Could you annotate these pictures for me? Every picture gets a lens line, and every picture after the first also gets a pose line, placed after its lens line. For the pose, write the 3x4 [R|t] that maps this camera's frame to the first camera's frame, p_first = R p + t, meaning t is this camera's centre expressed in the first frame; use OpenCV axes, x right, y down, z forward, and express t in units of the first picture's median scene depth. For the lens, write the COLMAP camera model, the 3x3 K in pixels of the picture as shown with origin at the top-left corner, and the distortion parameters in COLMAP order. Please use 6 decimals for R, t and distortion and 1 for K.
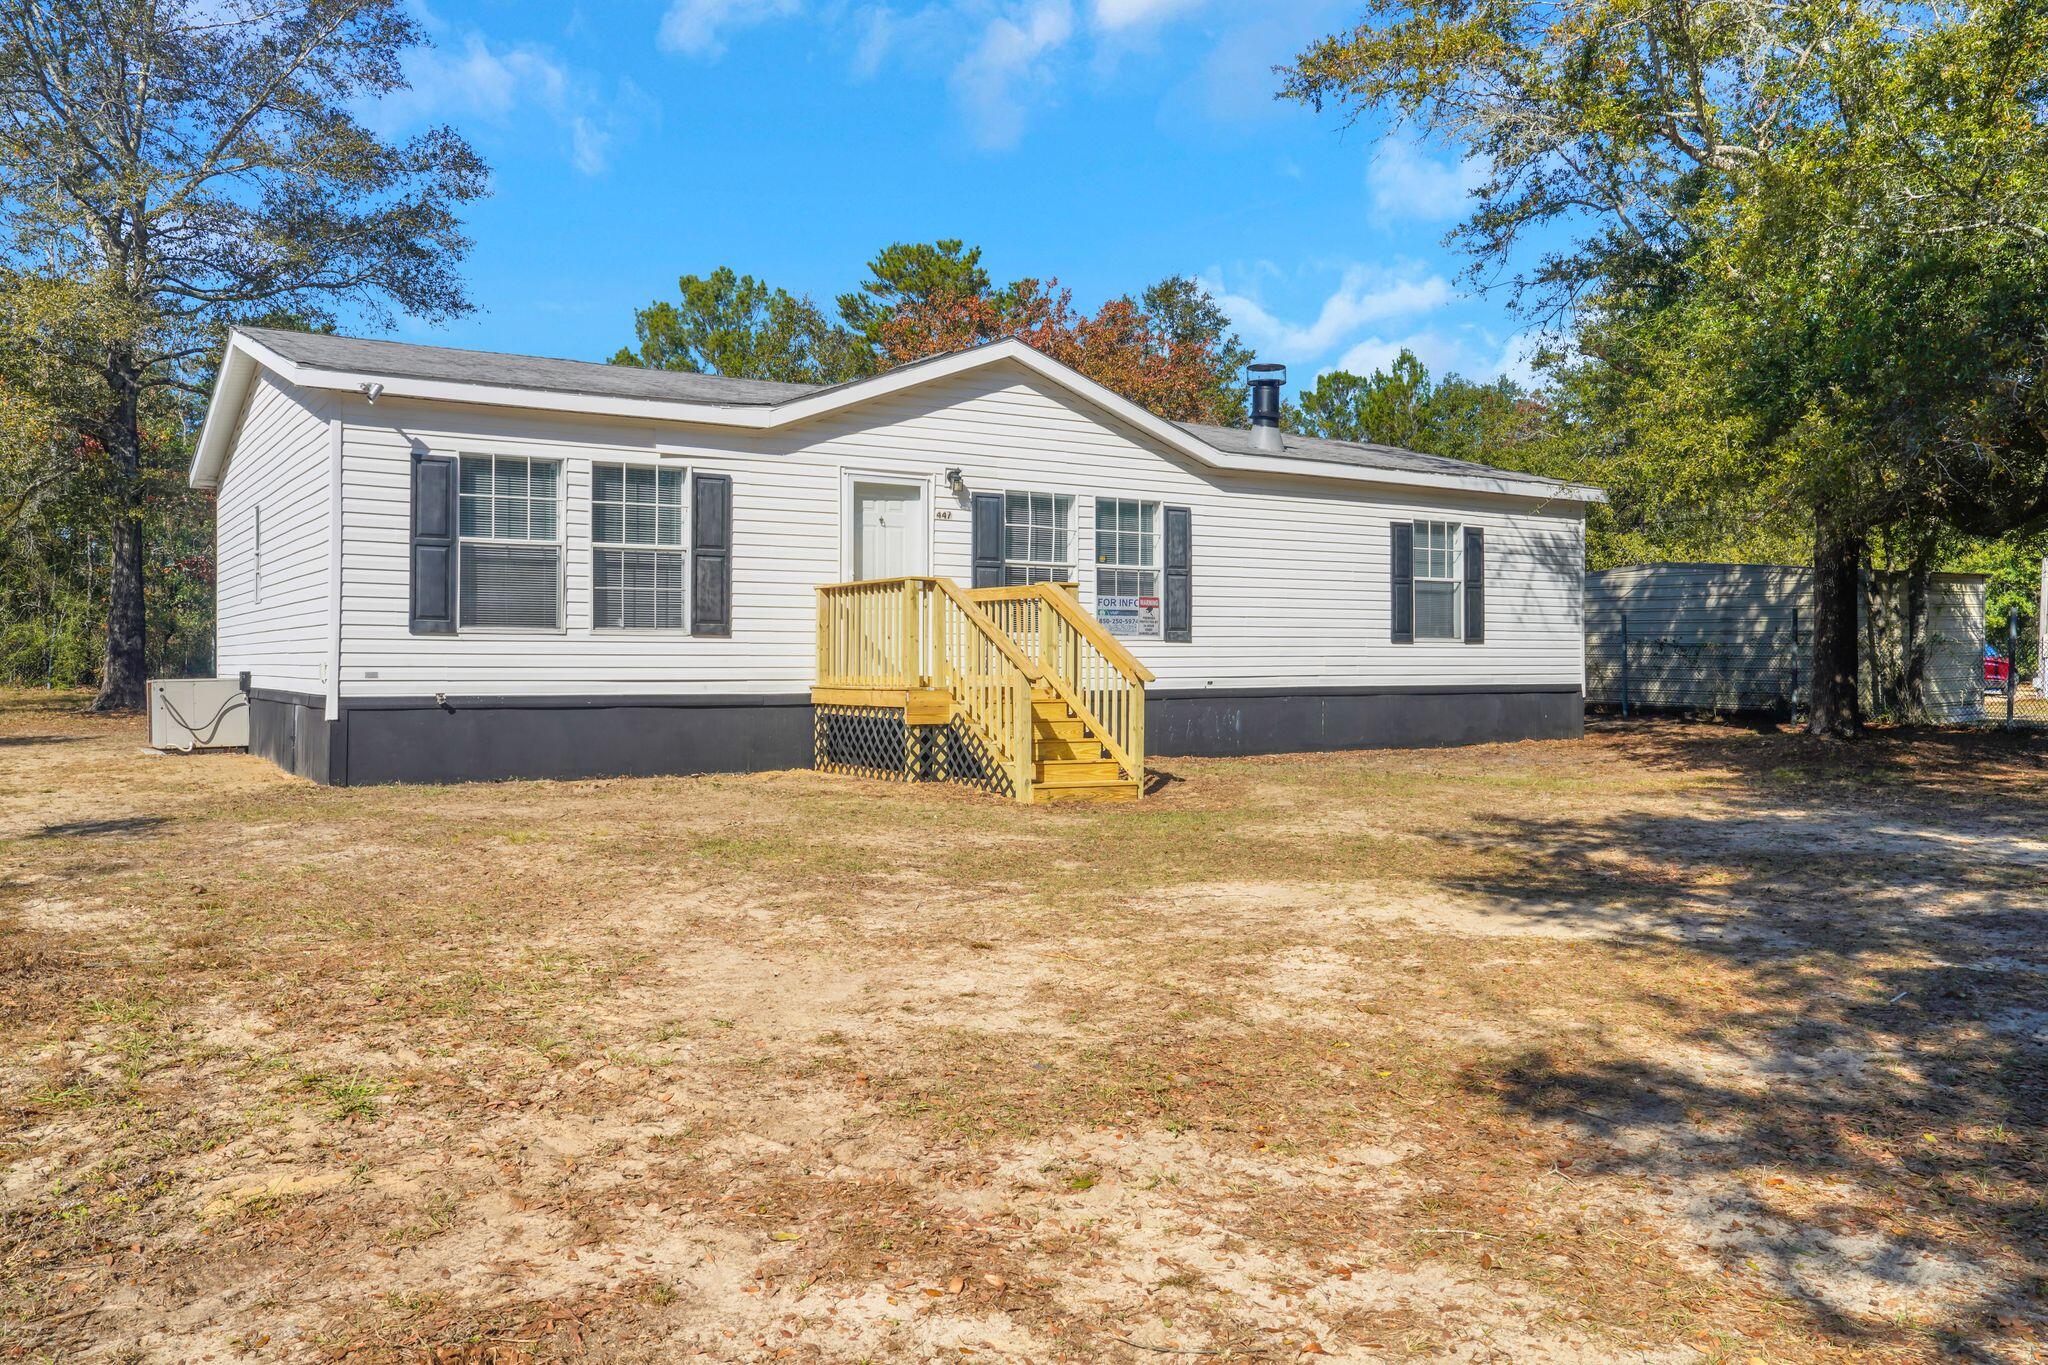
lens RADIAL K [[1525.3, 0, 1025.0], [0, 1525.3, 654.3], [0, 0, 1]] dist [-0.030331, 0.000236]
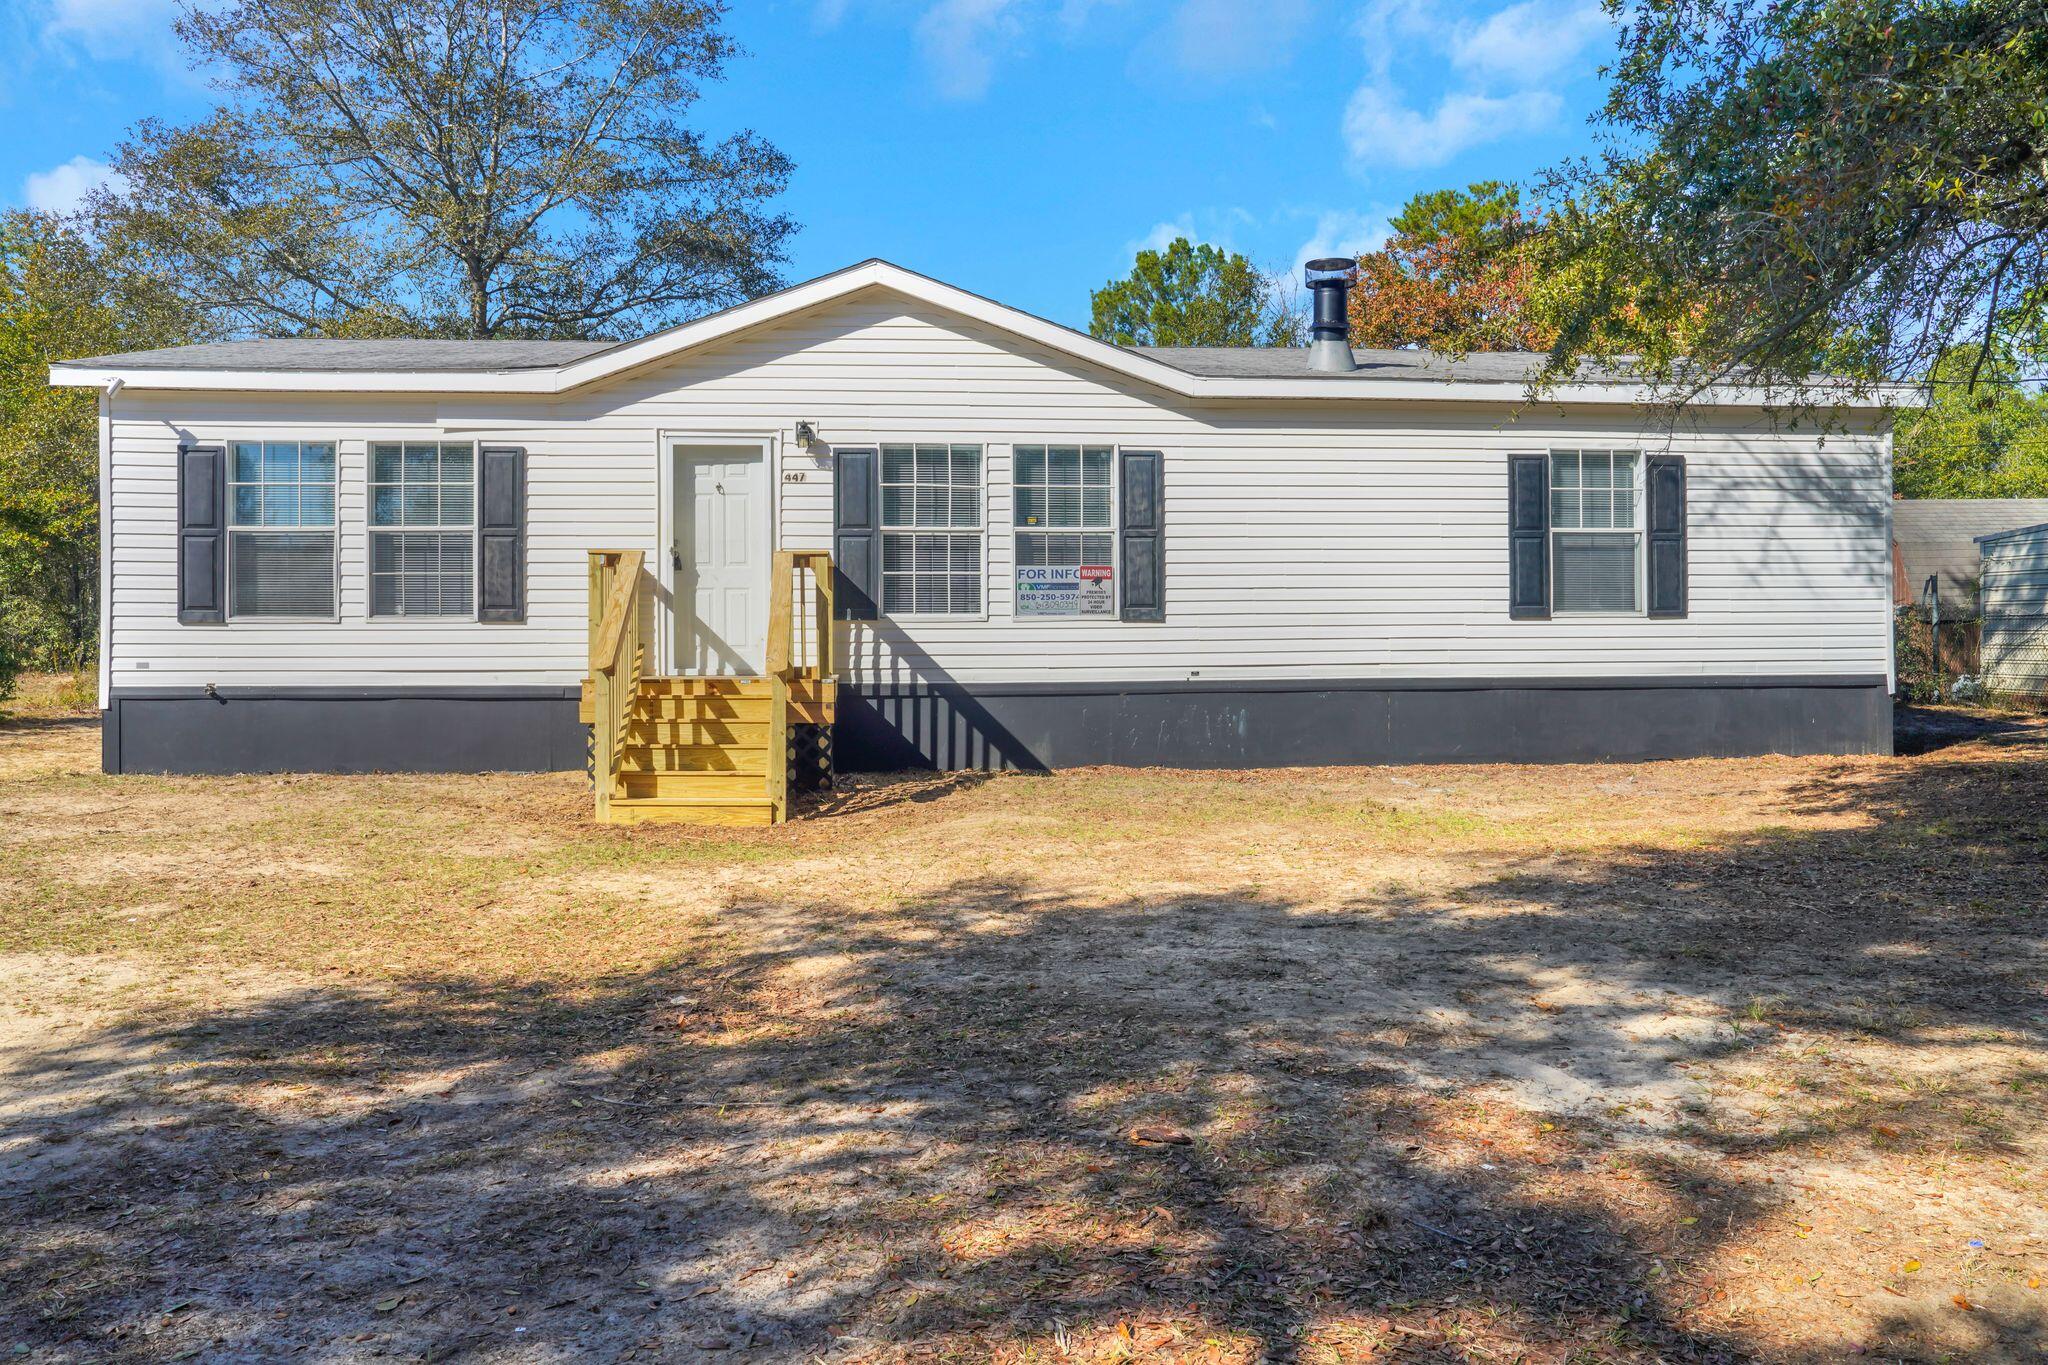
lens RADIAL K [[1508.3, 0, 1022.7], [0, 1508.3, 632.4], [0, 0, 1]] dist [-0.022714, 0.005766]
pose [[0.890487, -0.009199, -0.454917, 0.482961], [0.008030, 0.999958, -0.004501, 0.000646], [0.454939, 0.000355, 0.890523, 0.328989]]
